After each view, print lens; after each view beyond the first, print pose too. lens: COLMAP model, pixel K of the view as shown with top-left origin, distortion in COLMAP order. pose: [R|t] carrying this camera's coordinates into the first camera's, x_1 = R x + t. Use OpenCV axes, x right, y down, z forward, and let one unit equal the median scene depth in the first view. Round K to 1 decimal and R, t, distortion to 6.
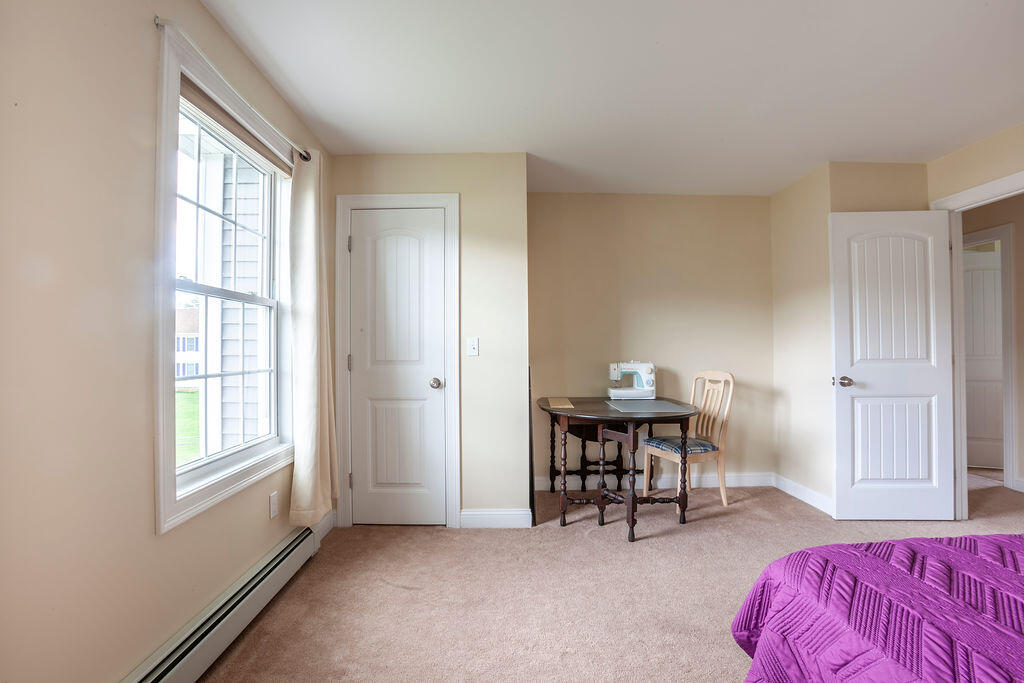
lens RADIAL K [[478.3, 0, 512.0], [0, 478.3, 341.5], [0, 0, 1]] dist [0.000831, 0.000230]
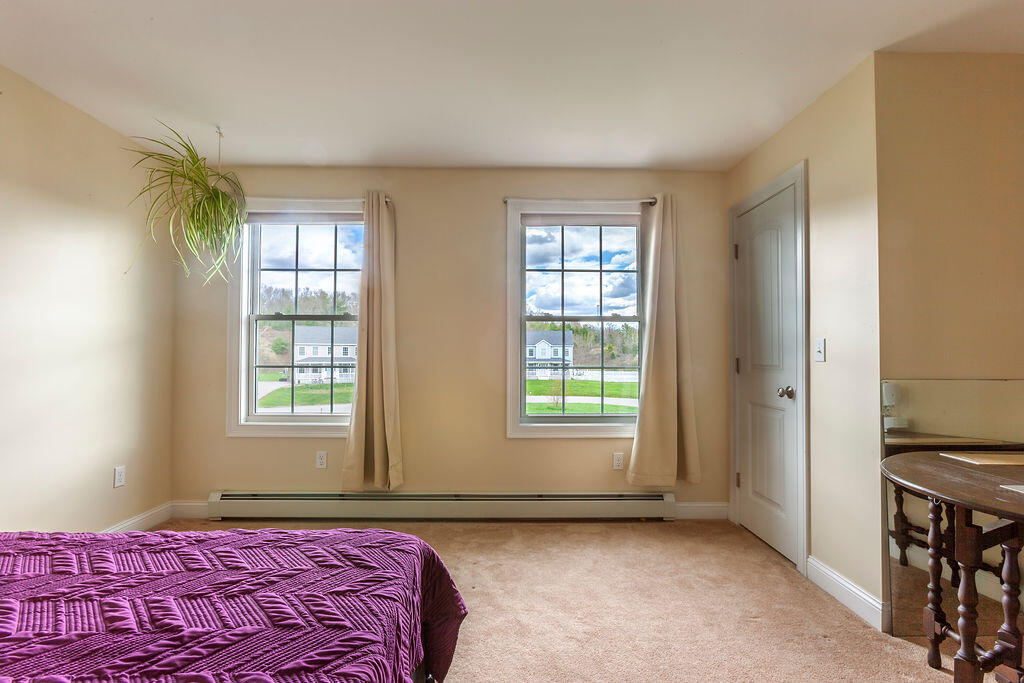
lens RADIAL K [[478.3, 0, 512.0], [0, 478.3, 341.5], [0, 0, 1]] dist [0.000831, 0.000230]
pose [[-0.019709, -0.020704, -0.999591, 0.704139], [0.009461, 0.999737, -0.020894, 0.009140], [0.999761, -0.009869, -0.019508, 0.528348]]
